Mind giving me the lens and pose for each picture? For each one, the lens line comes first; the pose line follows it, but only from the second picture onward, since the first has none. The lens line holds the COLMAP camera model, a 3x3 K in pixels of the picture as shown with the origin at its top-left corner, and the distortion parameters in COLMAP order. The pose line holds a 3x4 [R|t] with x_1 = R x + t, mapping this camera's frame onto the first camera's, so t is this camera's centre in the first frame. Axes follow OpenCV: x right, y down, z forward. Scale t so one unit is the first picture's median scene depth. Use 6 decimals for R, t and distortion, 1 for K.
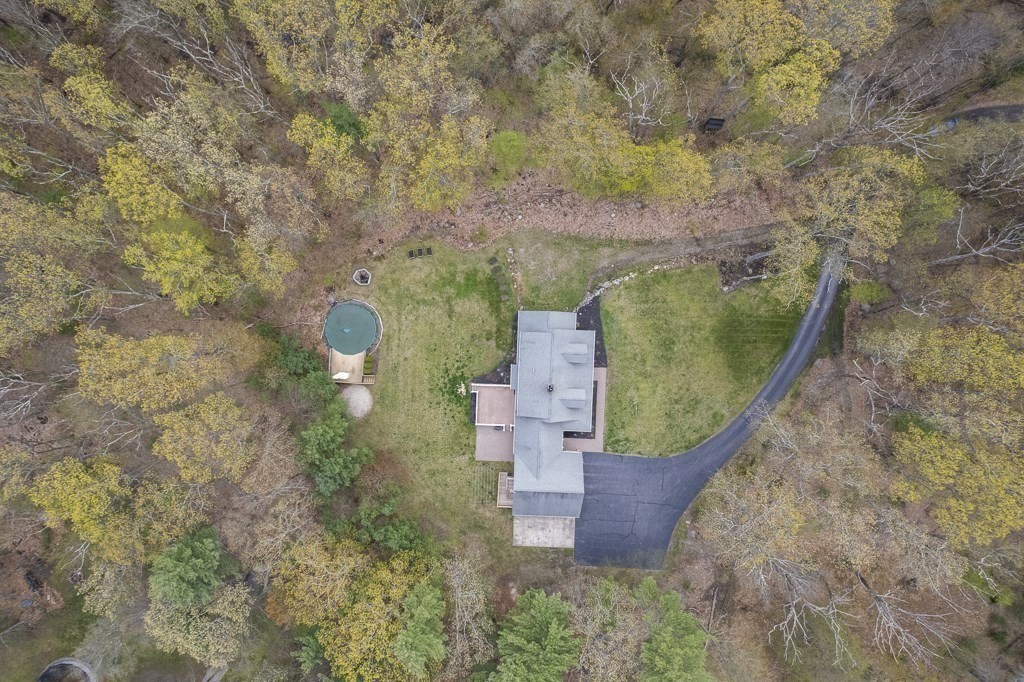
lens RADIAL K [[655.7, 0, 510.3], [0, 655.7, 341.6], [0, 0, 1]] dist [-0.039888, 0.009125]
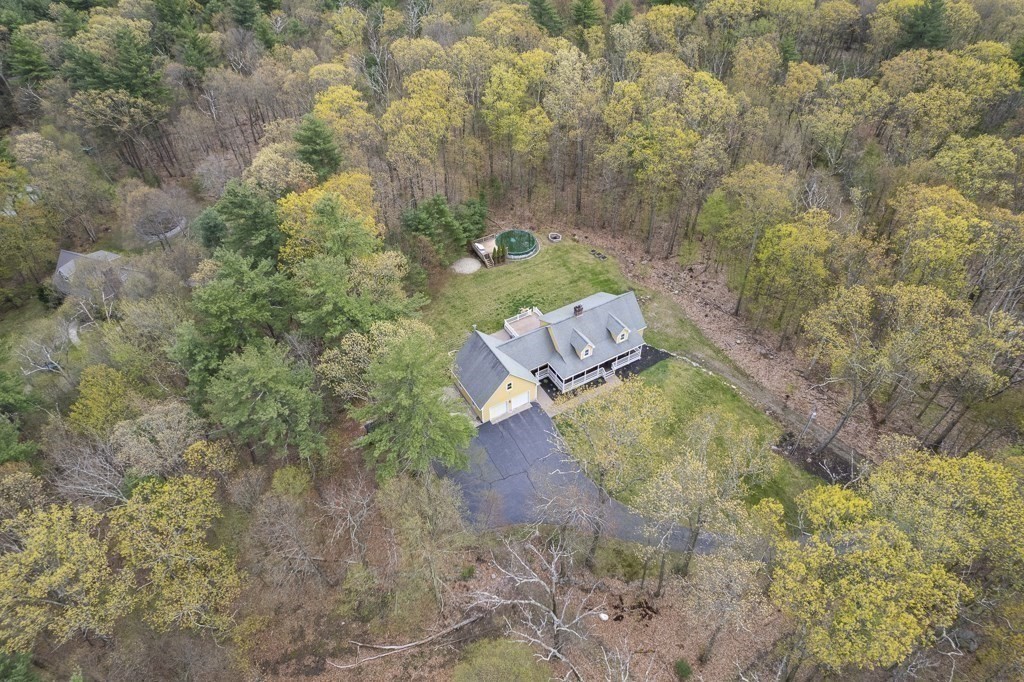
lens RADIAL K [[655.7, 0, 508.0], [0, 655.7, 337.7], [0, 0, 1]] dist [-0.039888, 0.009125]
pose [[0.531648, 0.579180, -0.617982, 0.616215], [-0.846928, 0.356670, -0.394334, 0.543461], [-0.007974, 0.733033, 0.680146, 0.285340]]
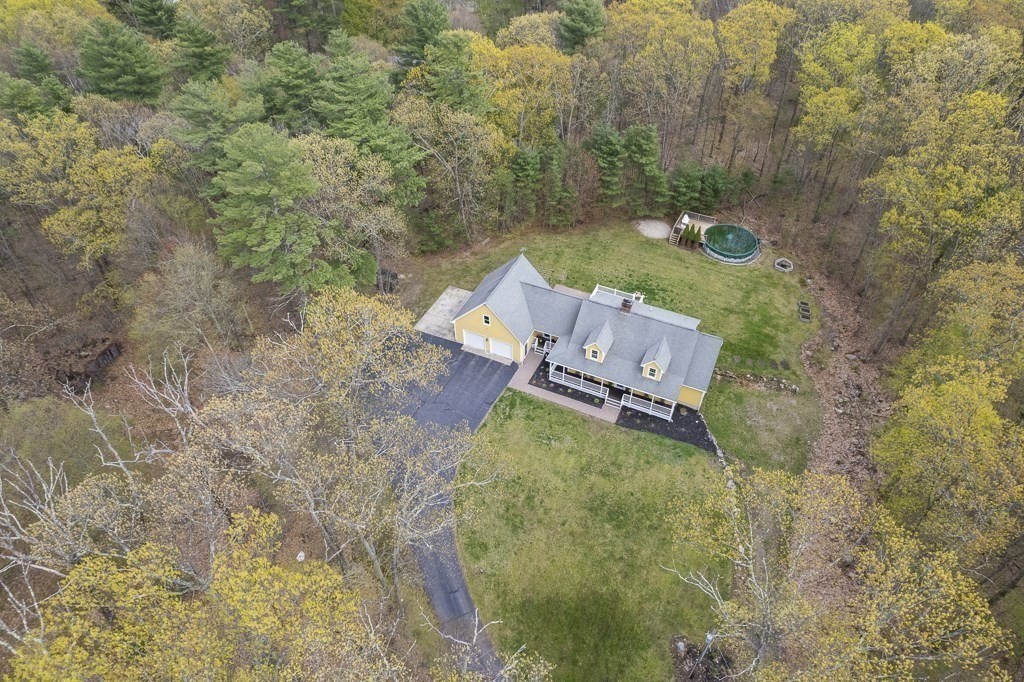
lens RADIAL K [[655.7, 0, 517.5], [0, 655.7, 335.5], [0, 0, 1]] dist [-0.039888, 0.009125]
pose [[-0.388448, 0.639911, -0.663040, 0.594597], [-0.921339, -0.281864, 0.267743, -0.026000], [-0.015555, 0.714889, 0.699065, 0.433068]]
